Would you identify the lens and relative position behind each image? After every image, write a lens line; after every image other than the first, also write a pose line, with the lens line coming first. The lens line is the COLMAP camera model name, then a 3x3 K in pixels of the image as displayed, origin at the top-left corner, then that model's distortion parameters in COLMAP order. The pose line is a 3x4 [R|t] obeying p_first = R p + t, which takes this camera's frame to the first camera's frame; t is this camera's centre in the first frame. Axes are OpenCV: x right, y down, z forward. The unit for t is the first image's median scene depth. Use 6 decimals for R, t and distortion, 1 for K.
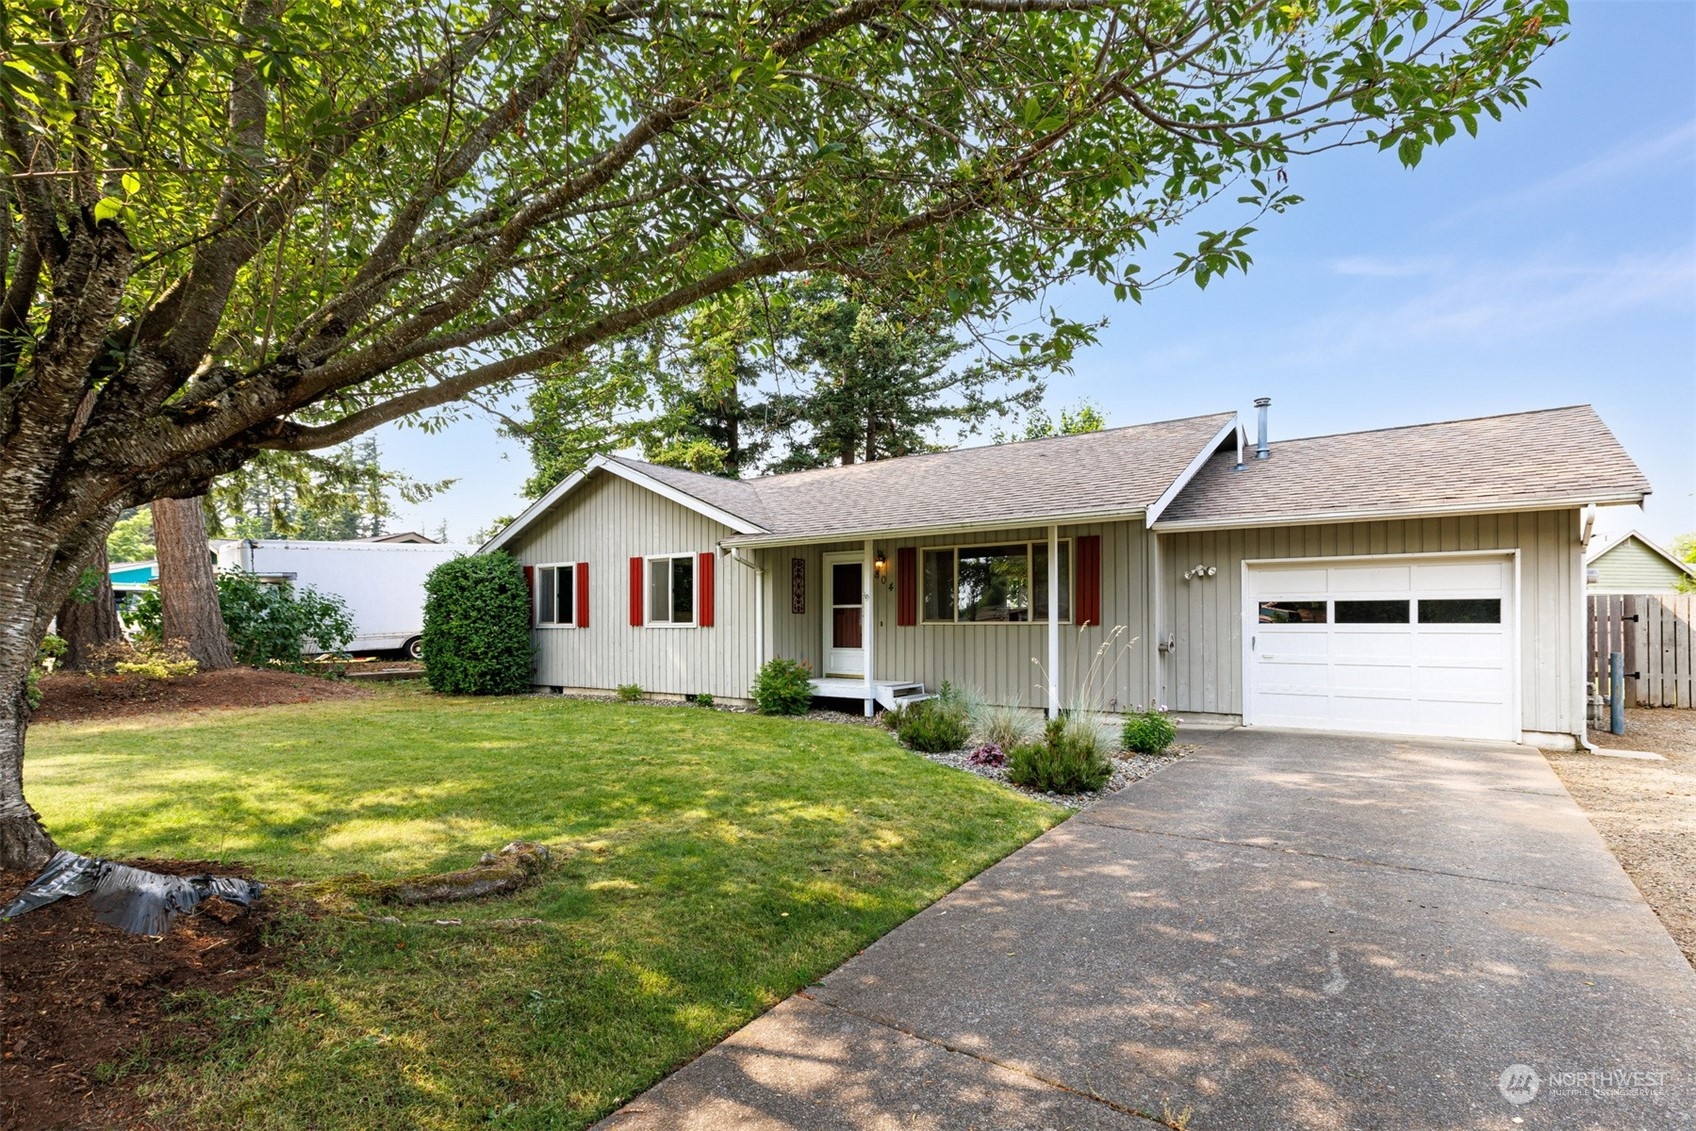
lens RADIAL K [[779.0, 0, 880.7], [0, 779.0, 618.9], [0, 0, 1]] dist [0.004949, 0.000670]
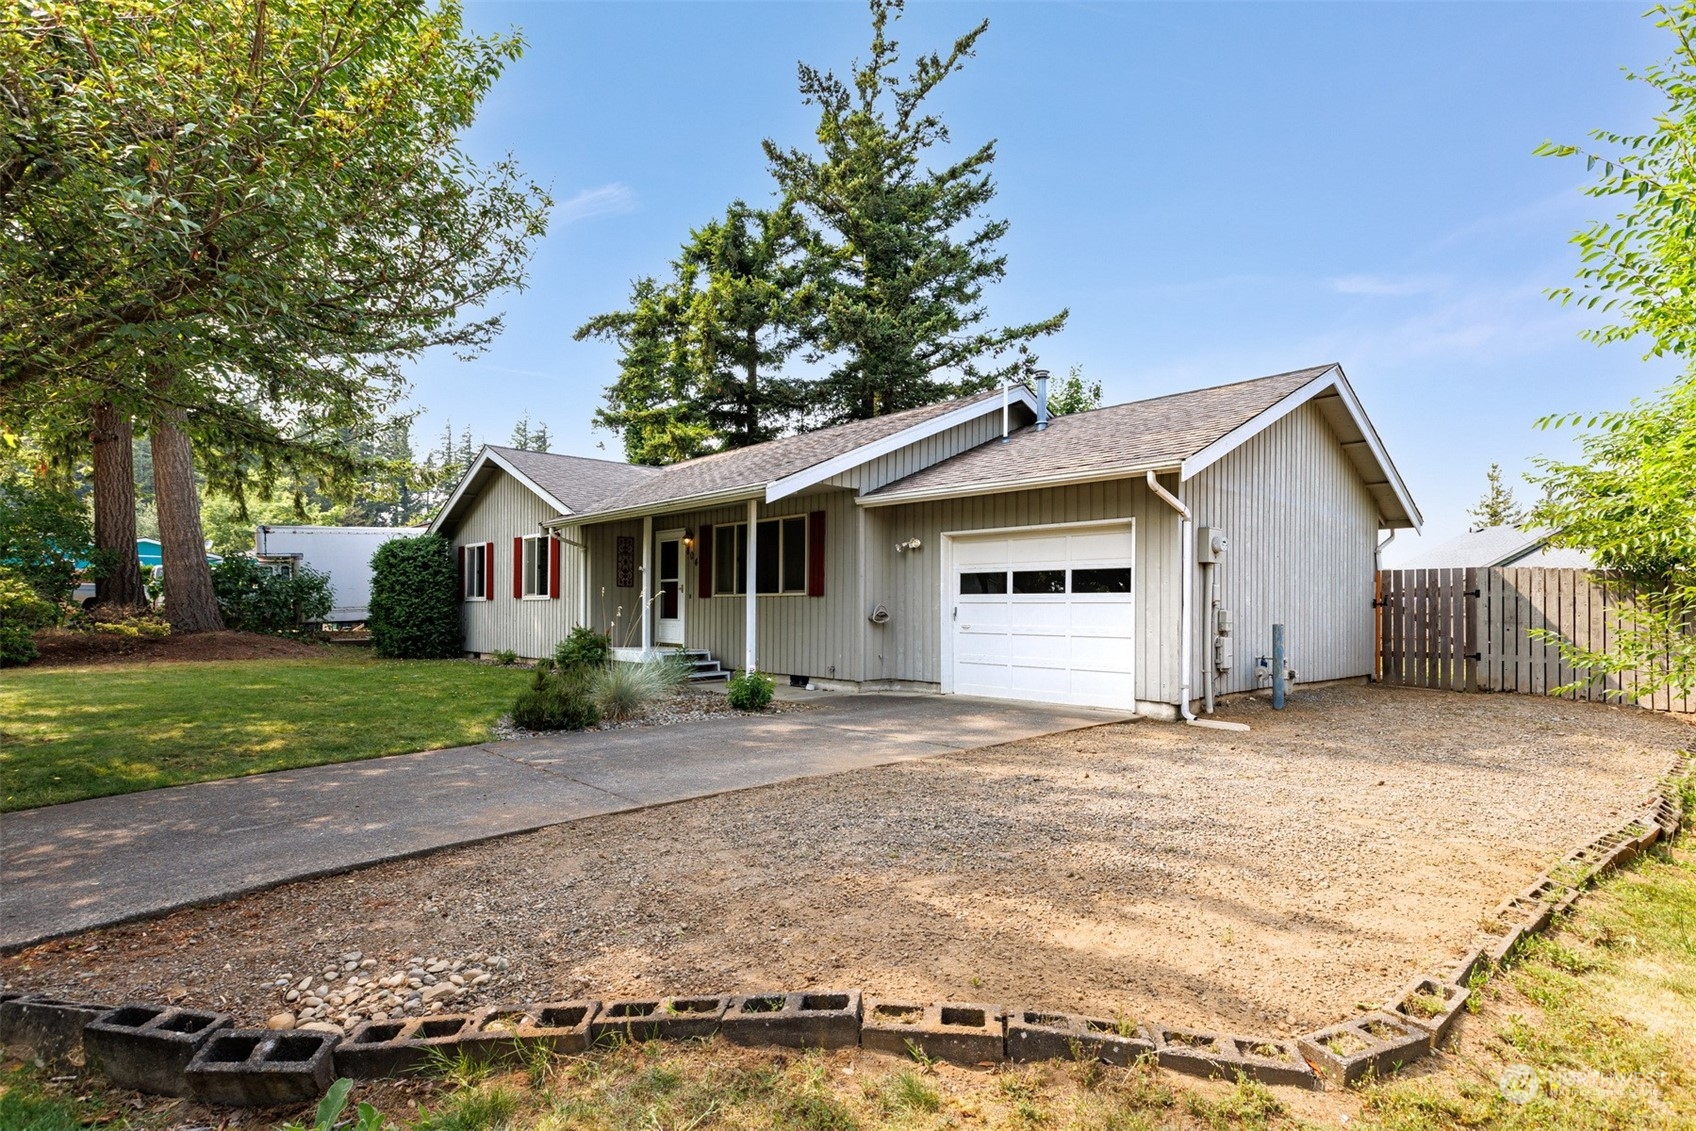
lens RADIAL K [[816.3, 0, 900.2], [0, 816.3, 601.1], [0, 0, 1]] dist [-0.000263, -0.002093]
pose [[0.981927, 0.004287, -0.189213, 0.469624], [-0.004731, 0.999987, -0.001896, 0.013135], [0.189202, 0.002757, 0.981934, -0.052532]]
